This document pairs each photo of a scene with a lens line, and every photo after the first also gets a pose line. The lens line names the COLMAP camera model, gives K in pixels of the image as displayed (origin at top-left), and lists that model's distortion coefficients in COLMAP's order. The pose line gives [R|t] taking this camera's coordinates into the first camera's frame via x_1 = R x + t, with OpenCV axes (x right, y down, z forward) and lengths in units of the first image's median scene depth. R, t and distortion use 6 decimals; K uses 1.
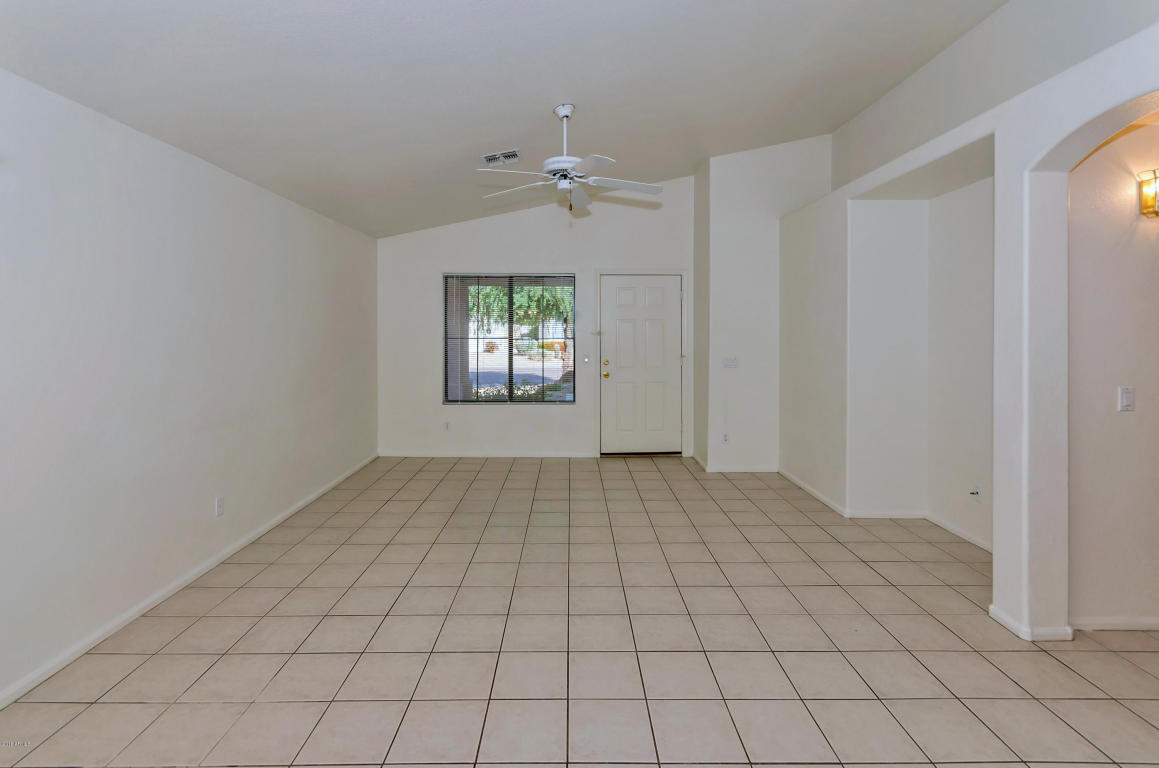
lens RADIAL K [[546.1, 0, 576.4], [0, 546.1, 331.9], [0, 0, 1]] dist [0.001147, 0.000505]
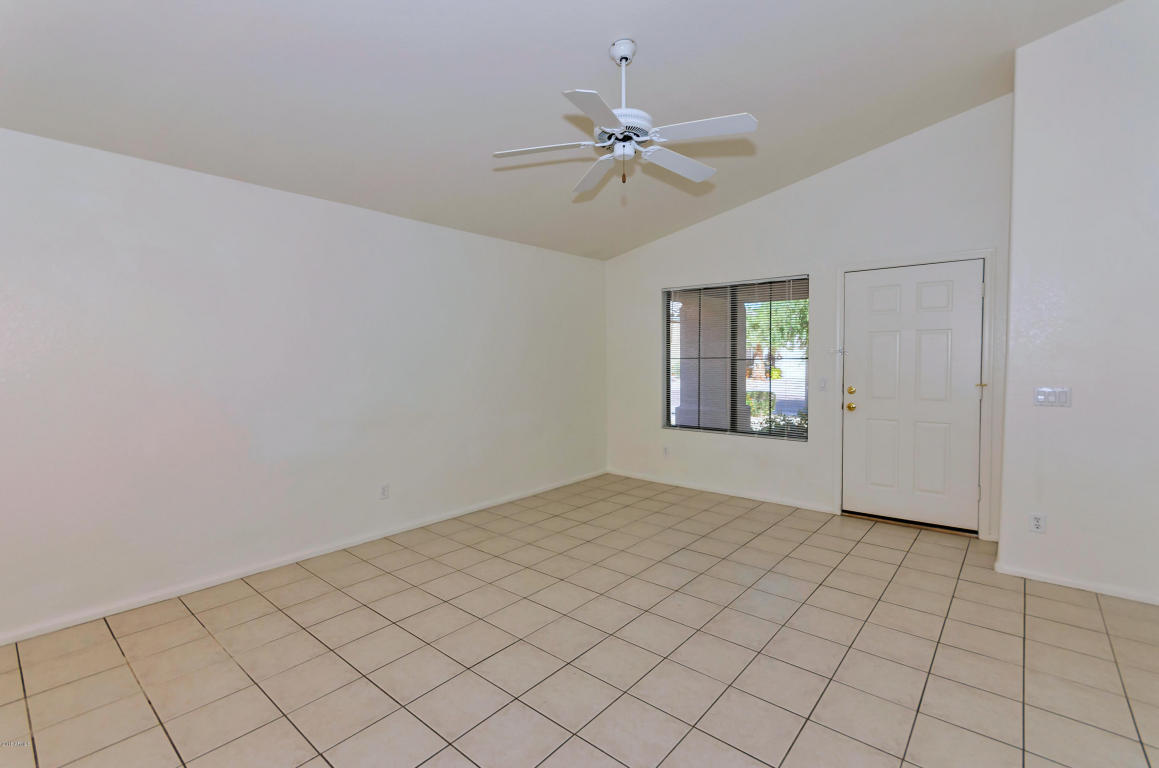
lens RADIAL K [[519.5, 0, 579.5], [0, 519.5, 384.0], [0, 0, 1]] dist [0.000265, 0.000166]
pose [[0.756183, 0.028812, -0.653725, 0.253053], [0.003732, 0.998824, 0.048339, 0.012564], [0.654349, -0.038993, 0.755187, 0.240987]]
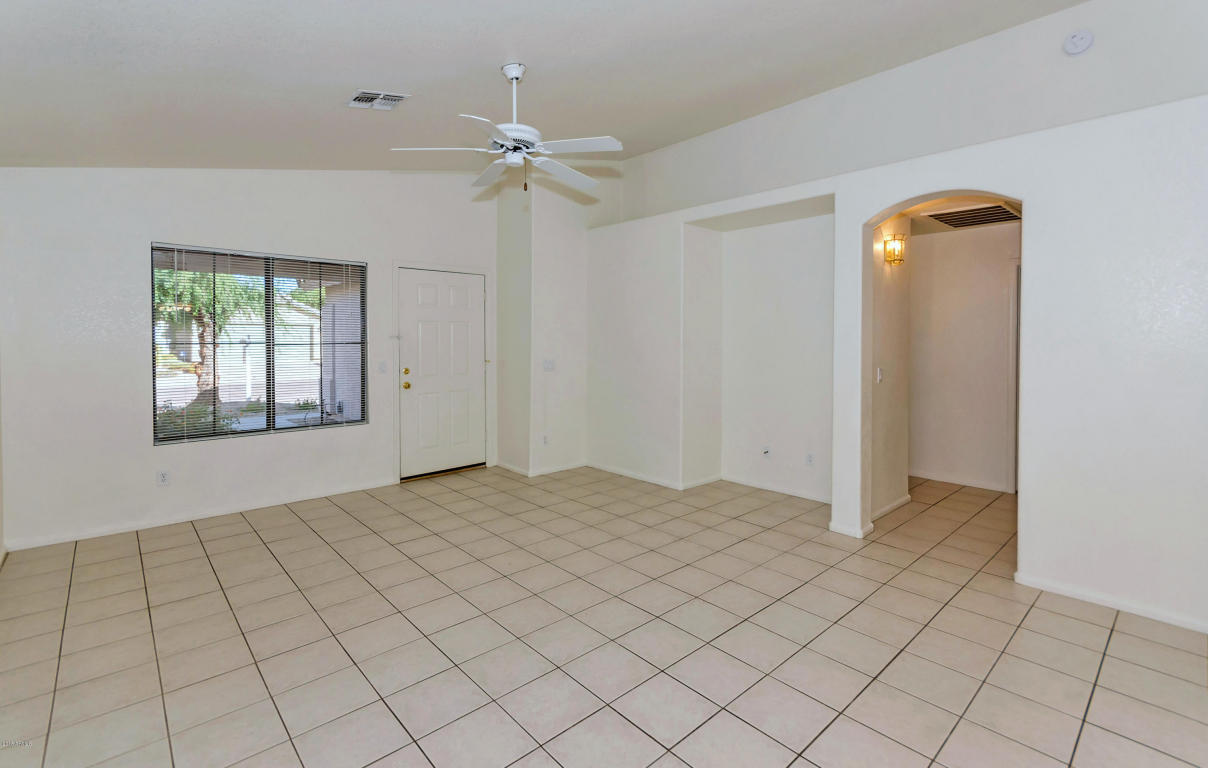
lens RADIAL K [[542.4, 0, 633.6], [0, 542.4, 349.7], [0, 0, 1]] dist [-0.001248, 0.000013]
pose [[0.730455, -0.014049, 0.682816, -0.281579], [0.001149, 0.999812, 0.019342, 0.007288], [-0.682960, -0.013345, 0.730334, 0.151822]]
